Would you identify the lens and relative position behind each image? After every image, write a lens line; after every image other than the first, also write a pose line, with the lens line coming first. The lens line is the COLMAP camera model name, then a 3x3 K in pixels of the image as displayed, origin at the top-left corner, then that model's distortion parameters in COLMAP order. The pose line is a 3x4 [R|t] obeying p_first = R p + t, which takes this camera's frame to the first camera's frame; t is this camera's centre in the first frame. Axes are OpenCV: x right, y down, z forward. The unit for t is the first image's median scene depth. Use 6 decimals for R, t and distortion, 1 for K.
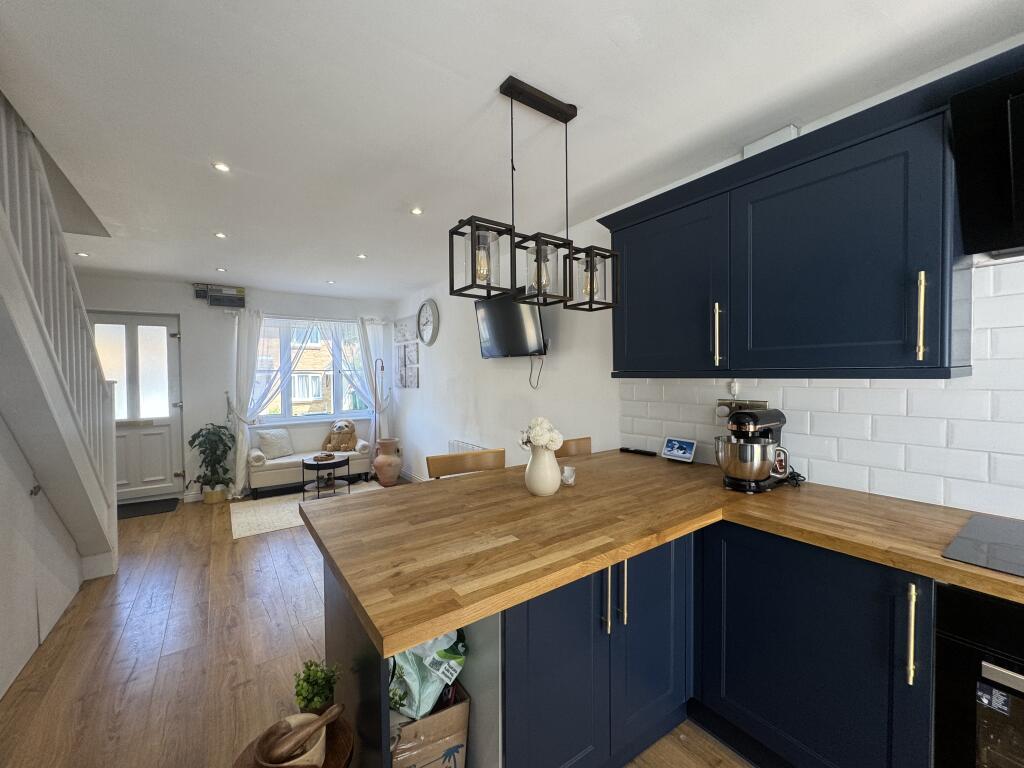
lens RADIAL K [[410.1, 0, 512.0], [0, 410.1, 384.0], [0, 0, 1]] dist [-0.007944, 0.002279]
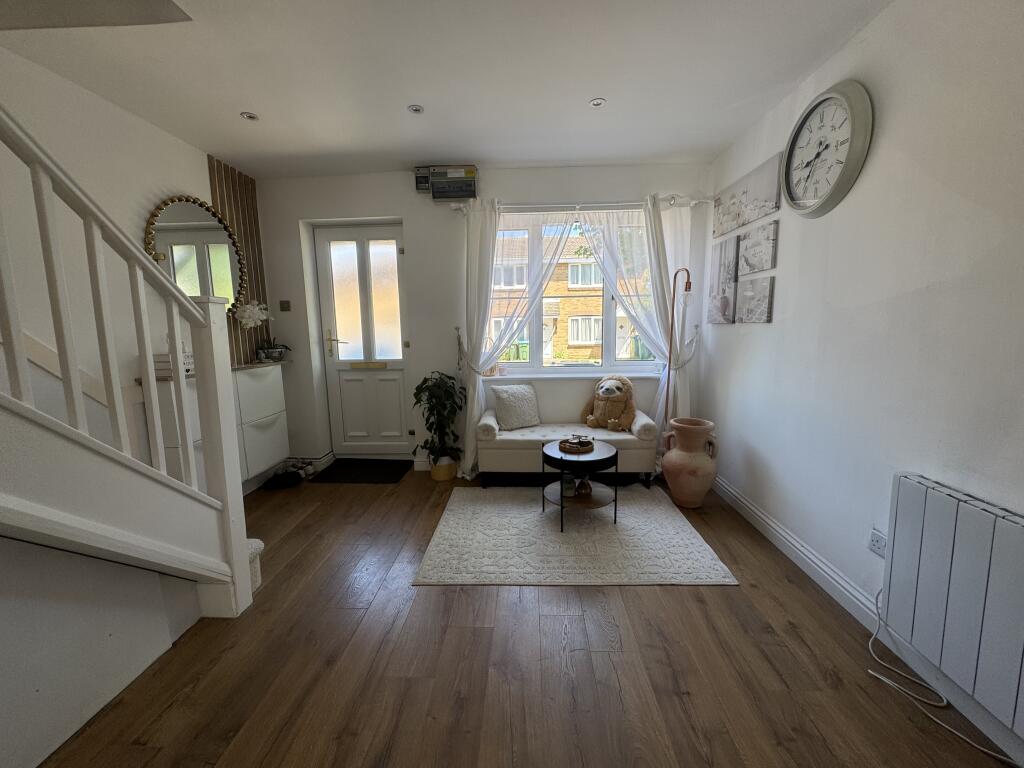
lens RADIAL K [[410.1, 0, 512.0], [0, 410.1, 384.0], [0, 0, 1]] dist [-0.007944, 0.002279]
pose [[0.789710, 0.088220, -0.607104, -0.193890], [-0.007180, 0.990868, 0.134647, 0.020202], [0.613438, -0.101973, 0.783132, 0.514118]]
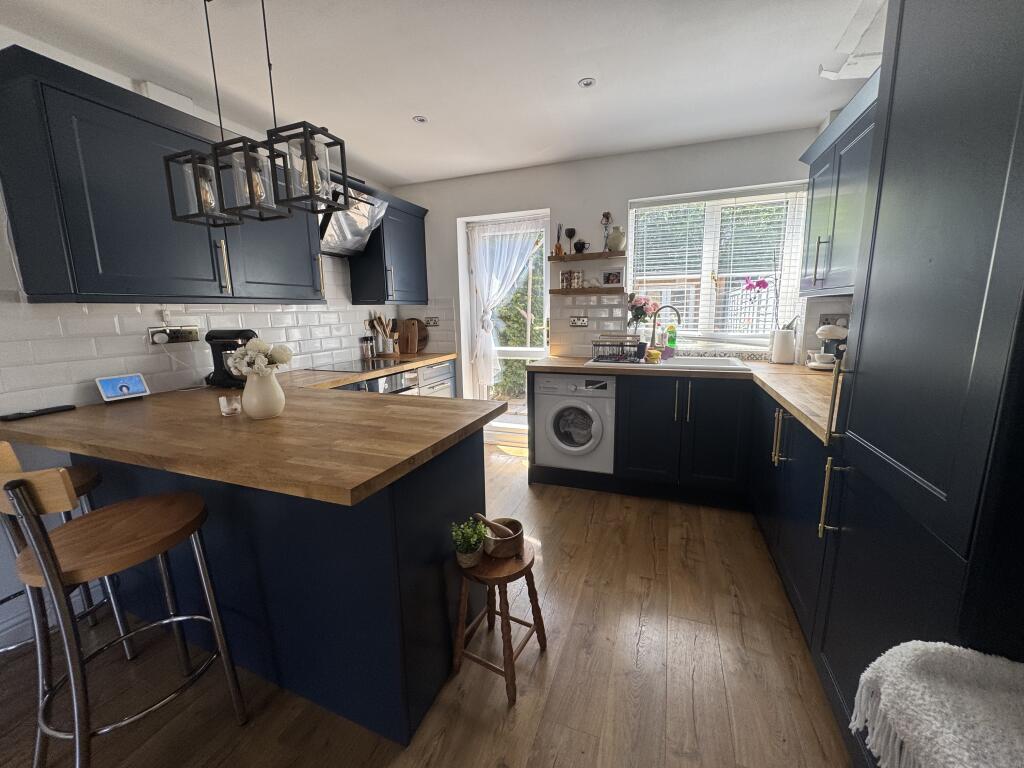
lens RADIAL K [[410.1, 0, 512.0], [0, 410.1, 384.0], [0, 0, 1]] dist [-0.007944, 0.002279]
pose [[-0.554228, -0.124748, 0.822964, -0.378444], [0.040295, 0.983525, 0.176223, 0.013895], [-0.831389, 0.130829, -0.540071, 0.370602]]
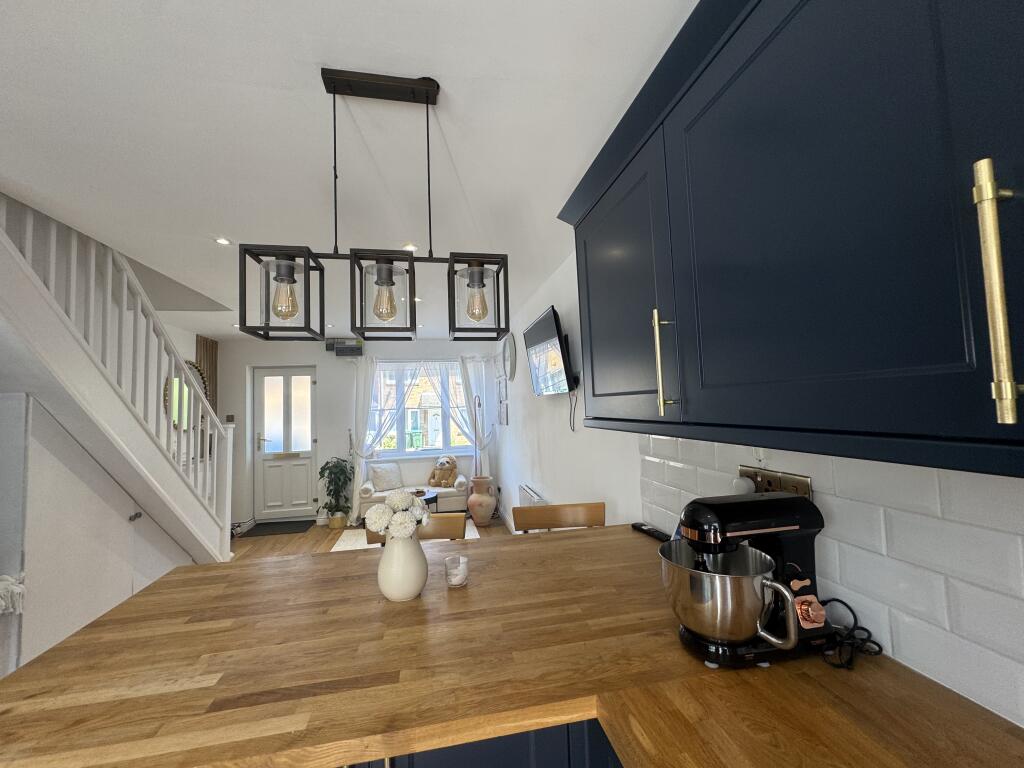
lens RADIAL K [[410.1, 0, 512.0], [0, 410.1, 384.0], [0, 0, 1]] dist [-0.007944, 0.002279]
pose [[0.910998, -0.043332, -0.410129, 0.201647], [0.014763, 0.997254, -0.072572, -0.018755], [0.412147, 0.060058, 0.909136, 0.140910]]
